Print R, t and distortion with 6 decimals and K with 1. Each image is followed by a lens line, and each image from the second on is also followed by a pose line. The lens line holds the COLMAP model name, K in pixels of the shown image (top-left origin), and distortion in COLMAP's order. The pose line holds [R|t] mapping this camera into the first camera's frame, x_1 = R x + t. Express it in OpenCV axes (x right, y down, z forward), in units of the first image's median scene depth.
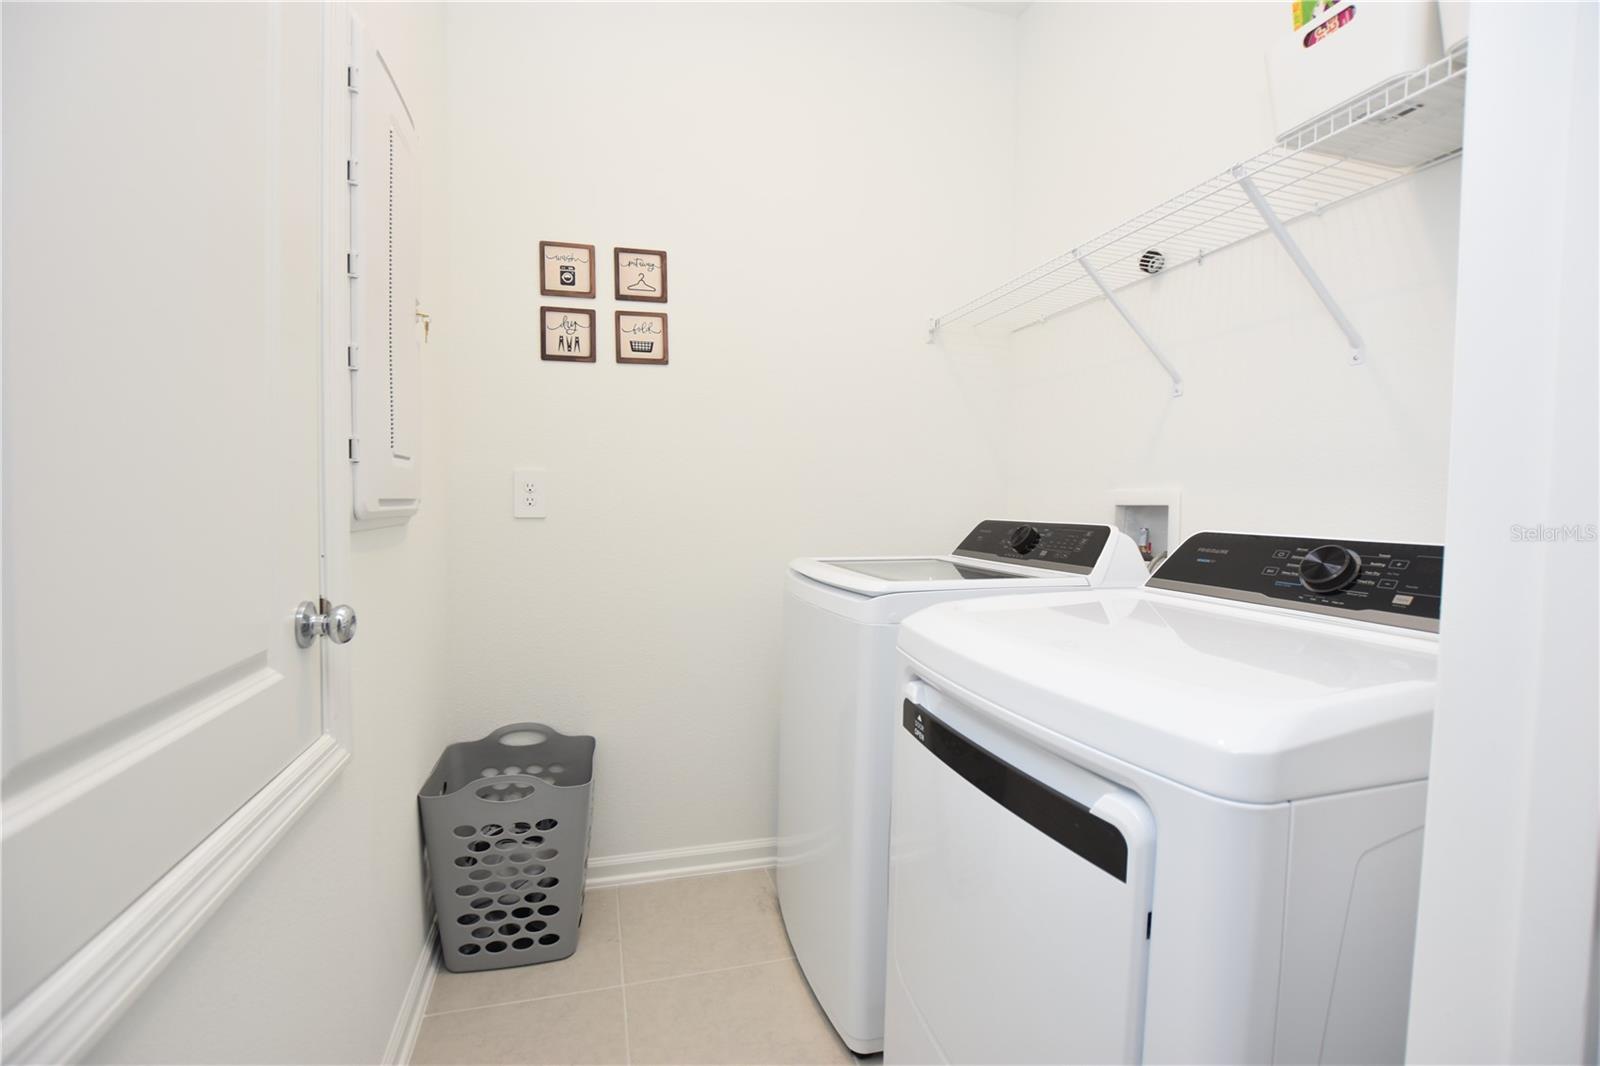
lens RADIAL K [[713.1, 0, 794.8], [0, 713.1, 533.3], [0, 0, 1]] dist [-0.032090, 0.004827]
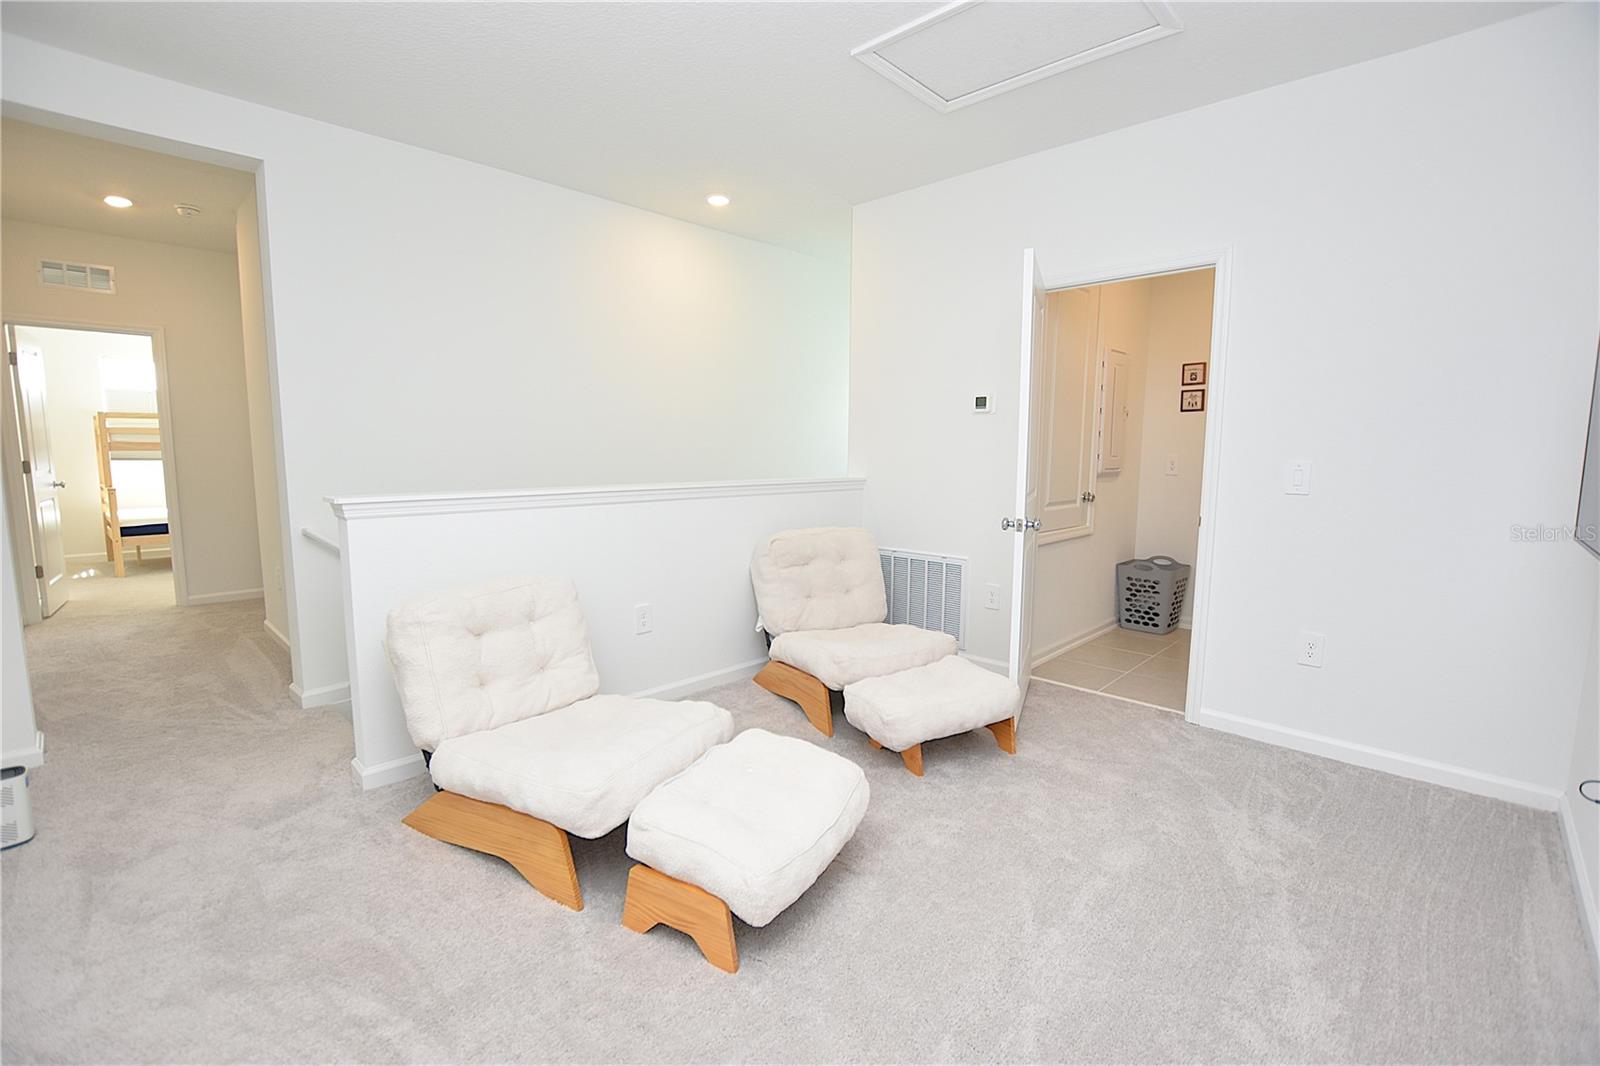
lens RADIAL K [[713.1, 0, 791.4], [0, 713.1, 538.4], [0, 0, 1]] dist [-0.032090, 0.004827]
pose [[0.502286, 0.097943, -0.859137, 1.331635], [-0.036048, 0.995073, 0.092365, 0.022548], [0.863950, -0.015424, 0.503342, -1.696589]]
